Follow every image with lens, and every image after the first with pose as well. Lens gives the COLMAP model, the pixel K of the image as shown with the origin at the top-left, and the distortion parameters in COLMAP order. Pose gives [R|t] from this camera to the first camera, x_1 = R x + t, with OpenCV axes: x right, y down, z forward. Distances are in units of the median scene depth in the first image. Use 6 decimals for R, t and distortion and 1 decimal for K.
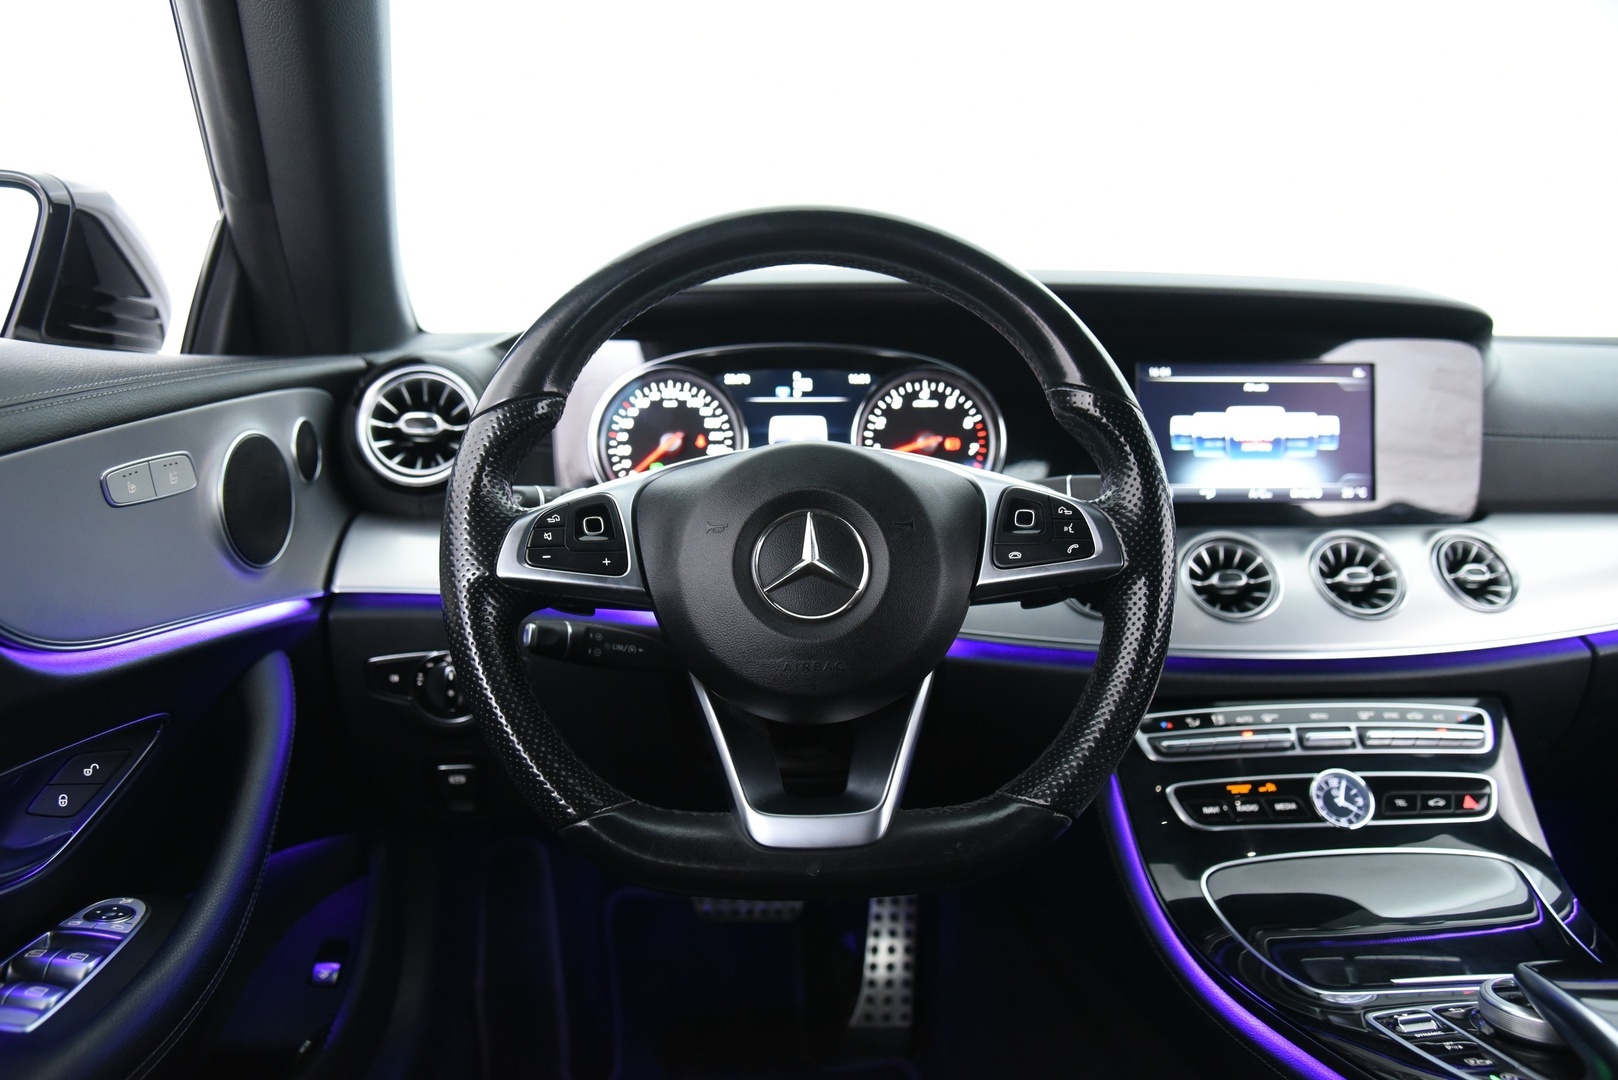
lens RADIAL K [[1299.7, 0, 809.0], [0, 1299.7, 540.0], [0, 0, 1]] dist [-0.074992, 0.001415]
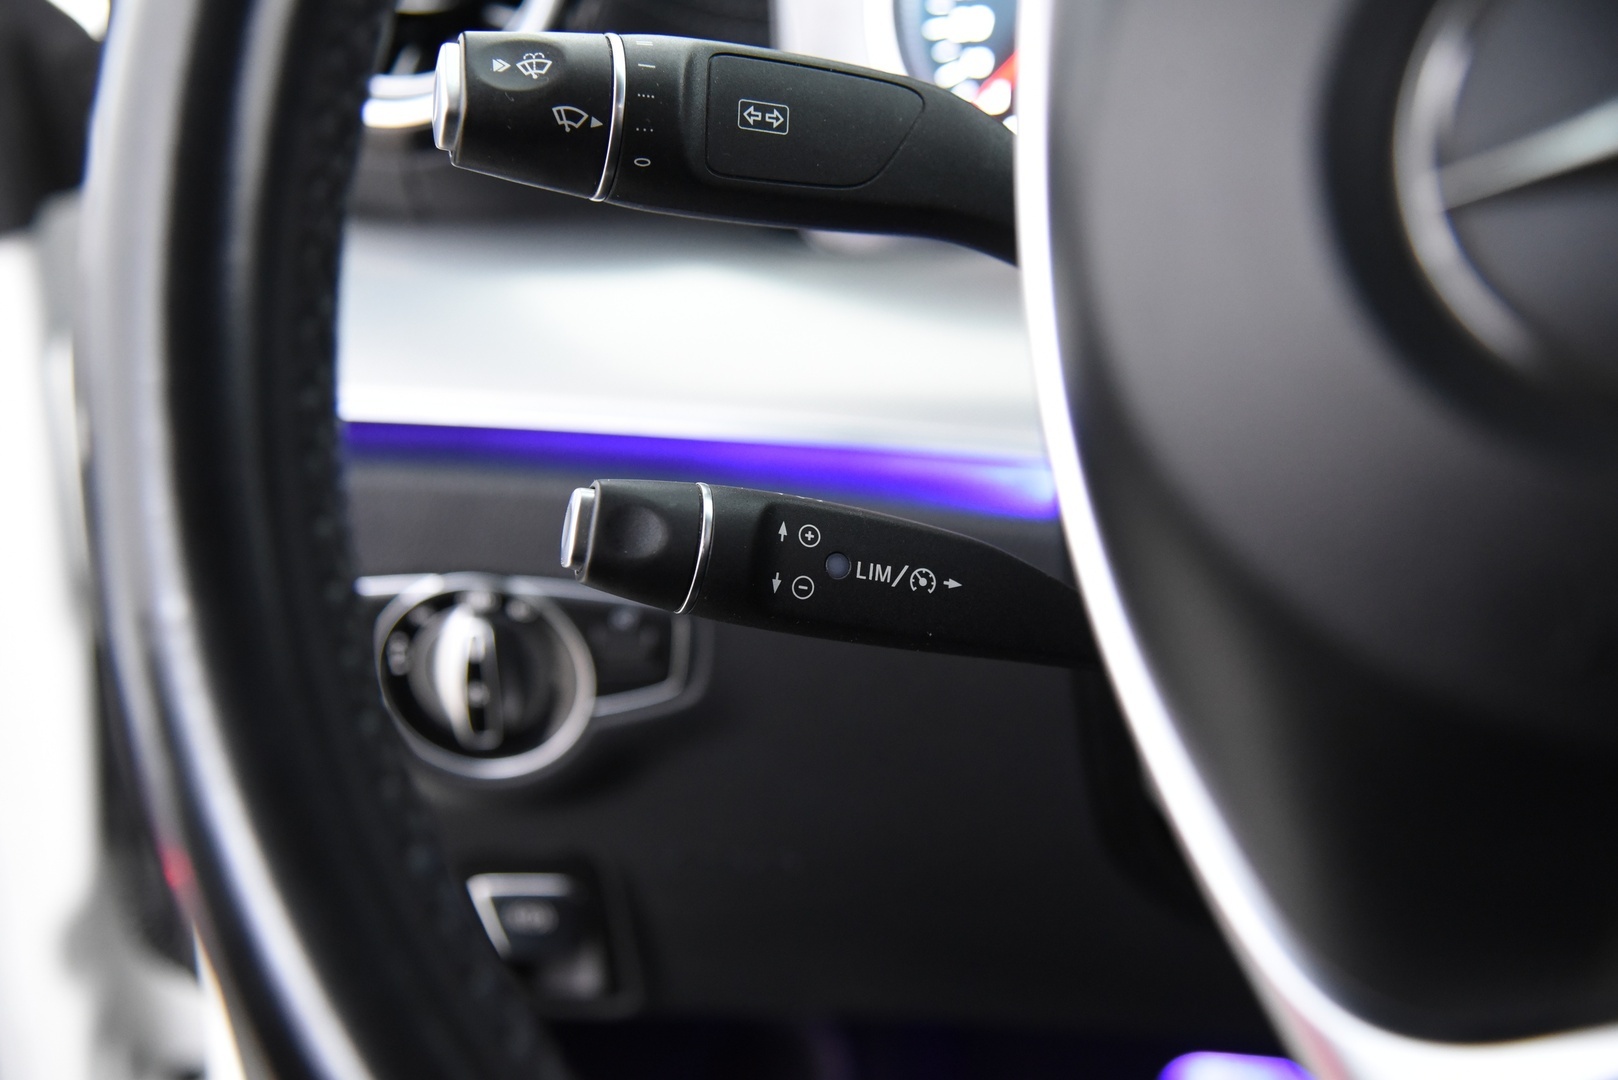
lens RADIAL K [[2315.7, 0, 809.0], [0, 2315.7, 540.0], [0, 0, 1]] dist [-0.003918, -0.004414]
pose [[0.966267, 0.020150, -0.256755, -0.026527], [-0.003836, 0.997950, 0.063880, 0.044998], [0.257515, -0.060741, 0.964363, 0.524124]]
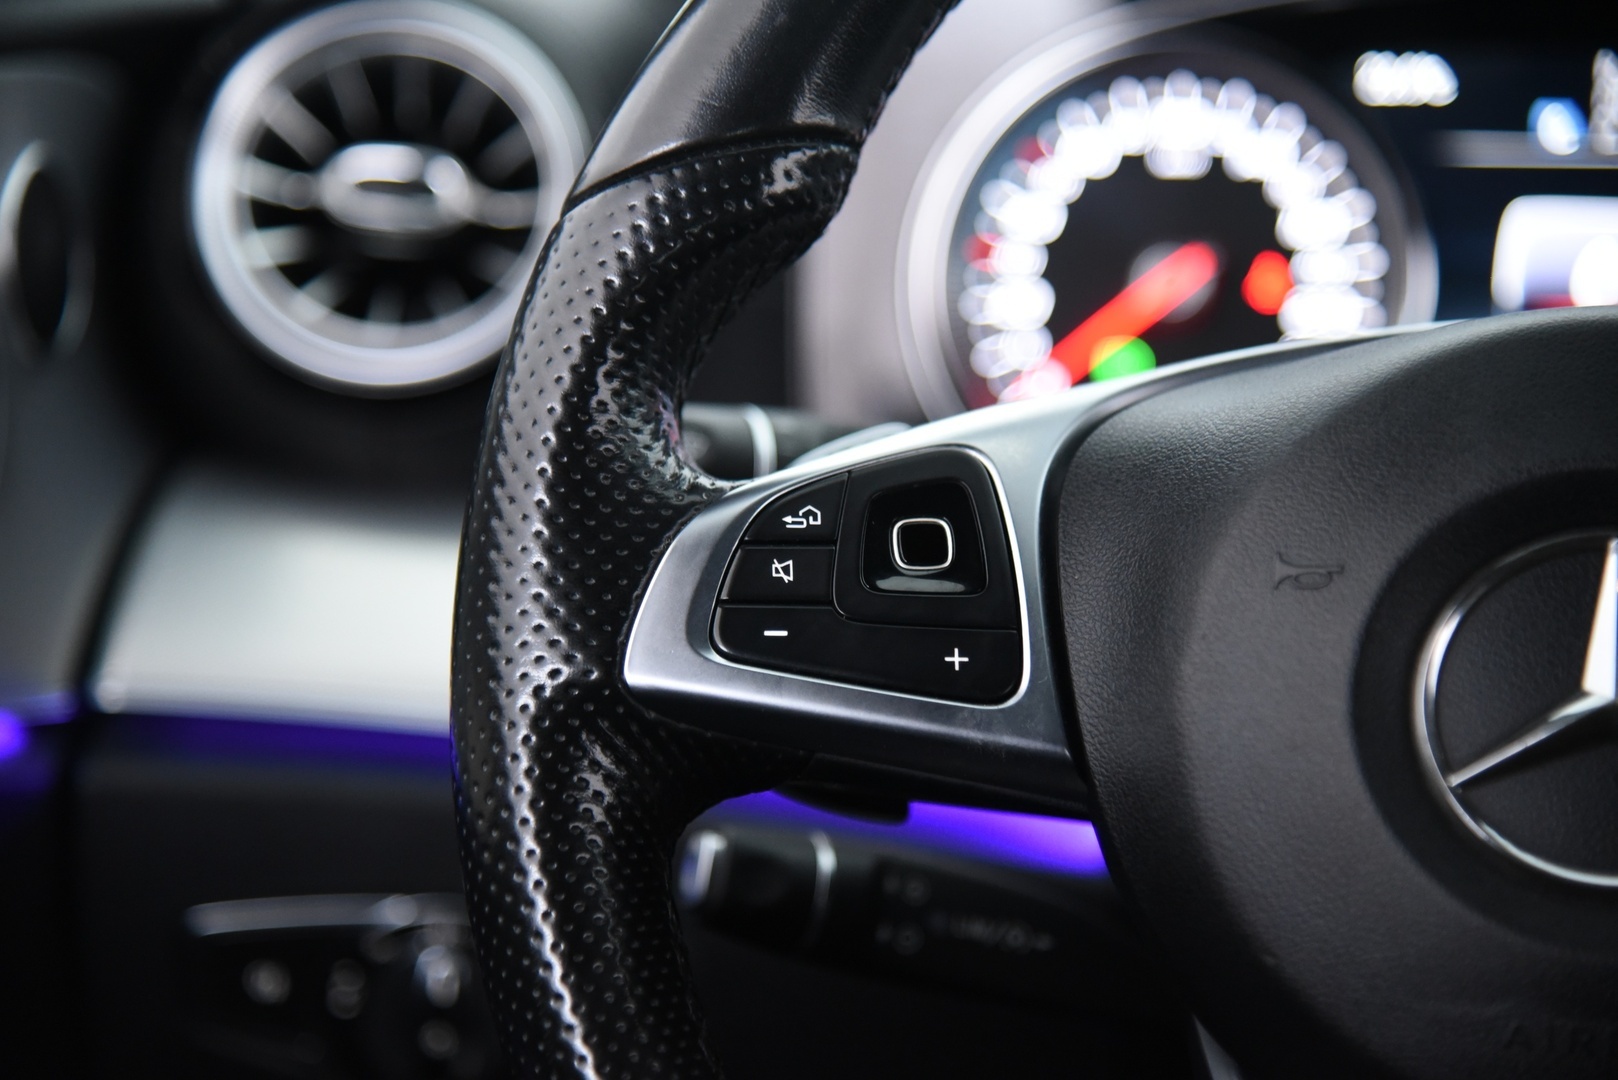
lens RADIAL K [[4721.8, 0, 809.0], [0, 4721.8, 540.0], [0, 0, 1]] dist [0.780385, -0.302963]
pose [[0.983309, 0.055265, -0.173347, 0.011122], [-0.056464, 0.998403, -0.001987, -0.008479], [0.172961, 0.011742, 0.984859, -0.170815]]
